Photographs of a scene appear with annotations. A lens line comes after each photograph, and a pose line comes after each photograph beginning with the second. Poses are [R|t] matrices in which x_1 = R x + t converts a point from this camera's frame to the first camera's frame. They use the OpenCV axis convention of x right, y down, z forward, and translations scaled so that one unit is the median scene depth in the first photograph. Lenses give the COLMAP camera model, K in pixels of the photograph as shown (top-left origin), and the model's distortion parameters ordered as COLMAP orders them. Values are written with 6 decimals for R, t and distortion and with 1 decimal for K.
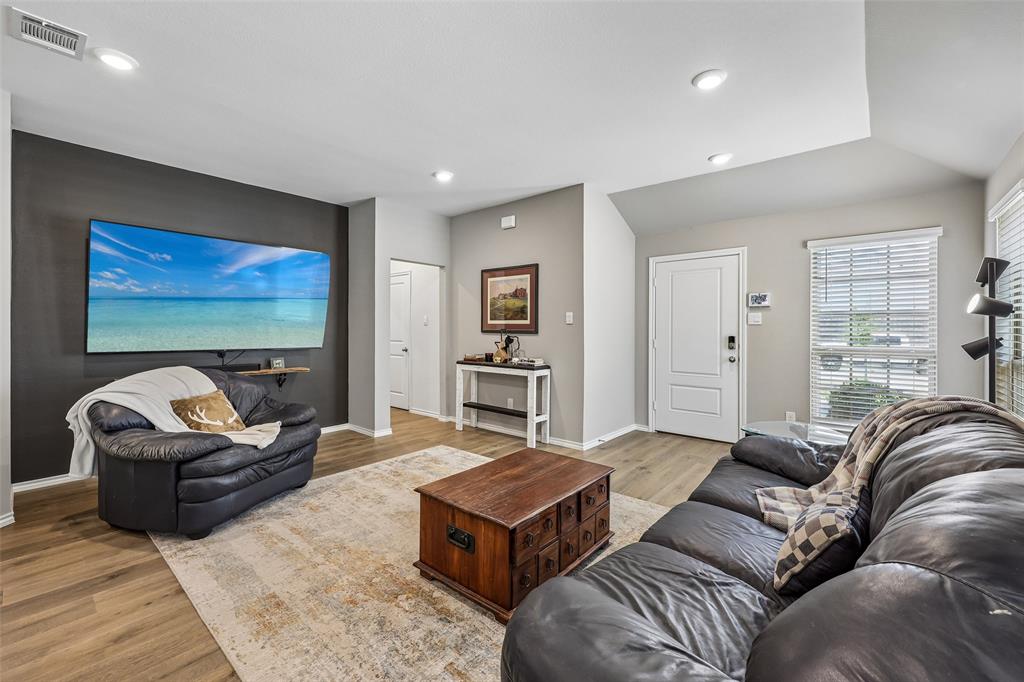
lens RADIAL K [[417.4, 0, 516.0], [0, 417.4, 331.5], [0, 0, 1]] dist [0.002535, 0.000118]
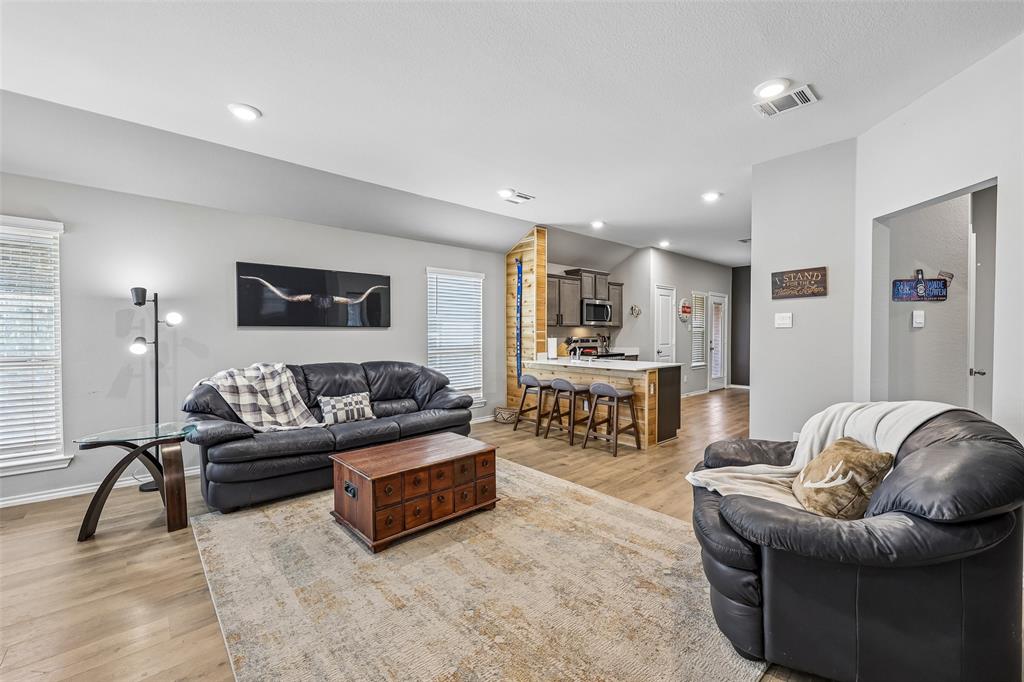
lens RADIAL K [[417.4, 0, 515.0], [0, 417.4, 340.8], [0, 0, 1]] dist [0.002535, 0.000118]
pose [[-0.990984, -0.005690, 0.133857, -0.216959], [-0.001804, 0.999574, 0.029135, -0.010957], [-0.133966, 0.028630, -0.990572, 1.073460]]
